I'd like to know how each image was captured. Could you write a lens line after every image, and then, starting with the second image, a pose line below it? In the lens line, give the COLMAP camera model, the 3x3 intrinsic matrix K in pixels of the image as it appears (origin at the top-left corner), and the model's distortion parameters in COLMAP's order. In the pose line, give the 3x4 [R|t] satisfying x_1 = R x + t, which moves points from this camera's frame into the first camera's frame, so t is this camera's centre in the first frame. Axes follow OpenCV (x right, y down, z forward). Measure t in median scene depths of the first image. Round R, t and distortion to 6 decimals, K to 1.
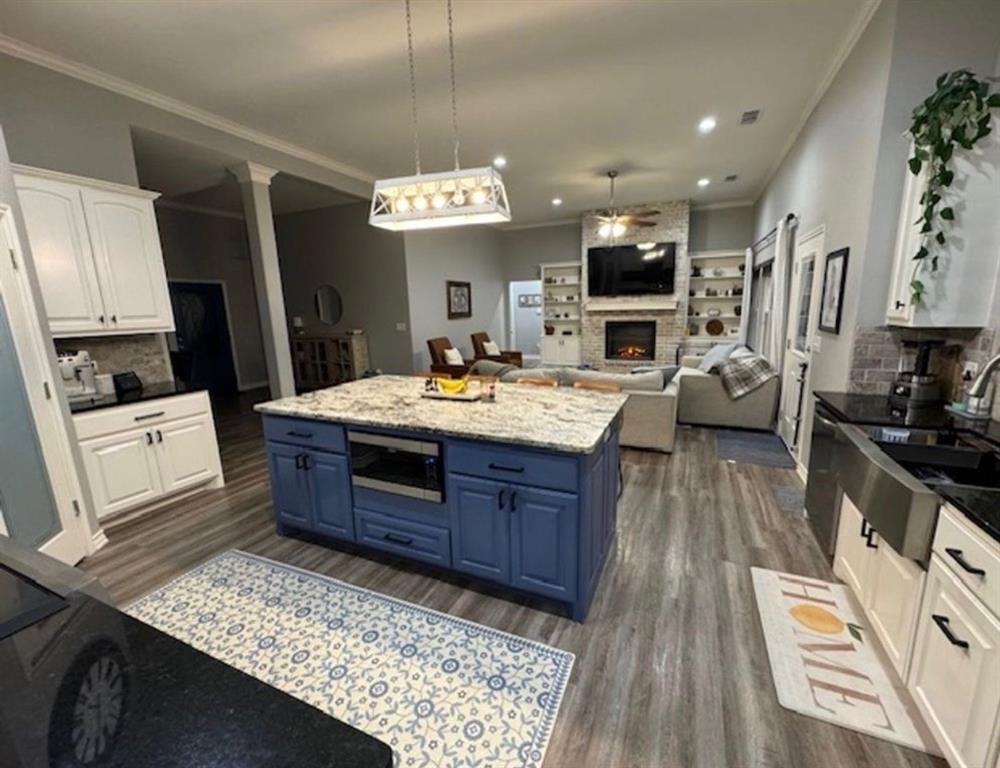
lens RADIAL K [[415.0, 0, 500.0], [0, 415.0, 384.0], [0, 0, 1]] dist [0.000045, 0.000116]
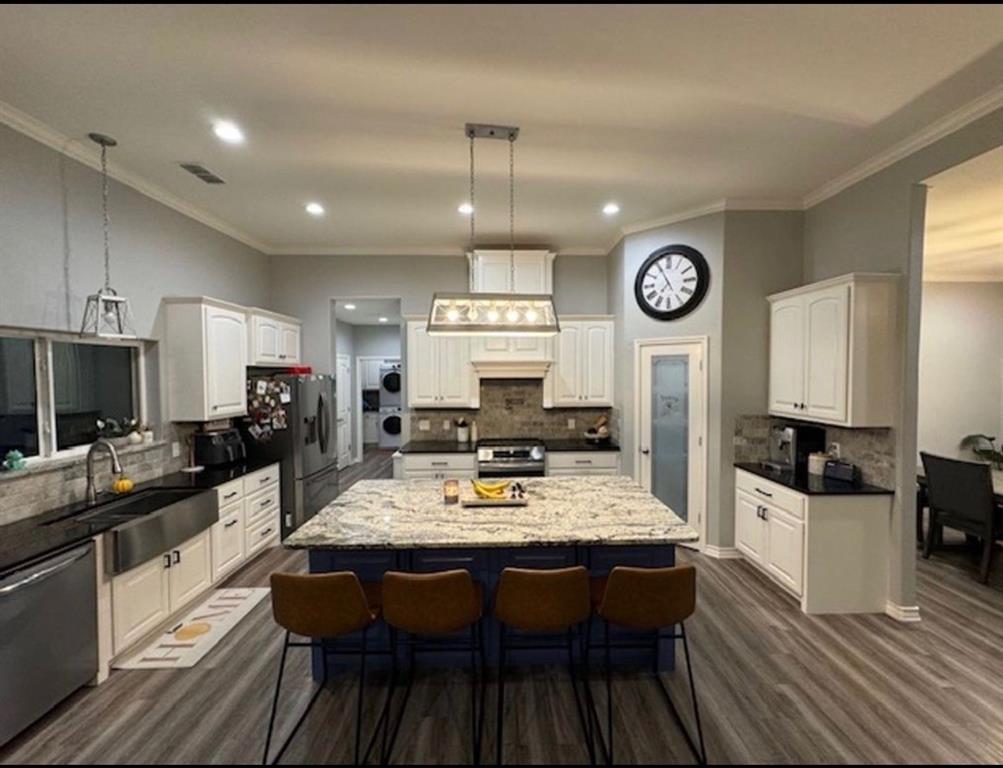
lens RADIAL K [[405.8, 0, 501.5], [0, 405.8, 384.0], [0, 0, 1]] dist [0.000154, 0.000362]
pose [[-0.903252, 0.039314, -0.427307, 0.302569], [-0.055986, 0.976486, 0.208186, -0.504613], [0.425443, 0.211968, -0.879811, 2.050571]]
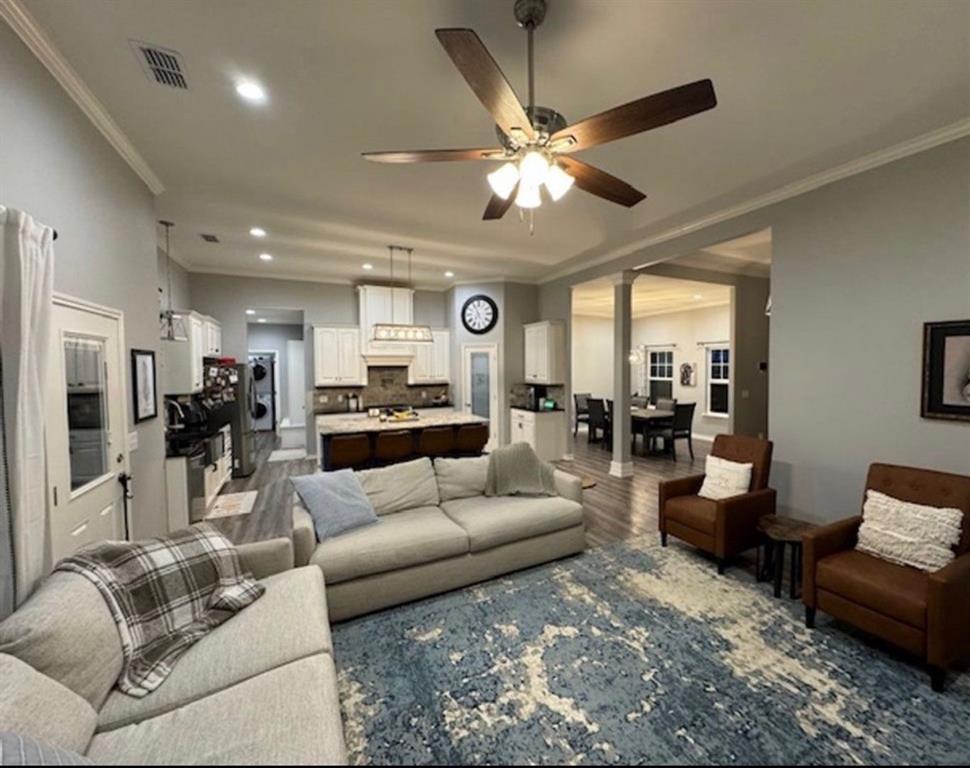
lens RADIAL K [[398.0, 0, 518.5], [0, 398.0, 382.0], [0, 0, 1]] dist [-0.000108, 0.000155]
pose [[-0.603178, 0.061879, -0.795203, 1.297098], [-0.128655, 0.976382, 0.173566, -0.673162], [0.787162, 0.206998, -0.580971, 2.970884]]
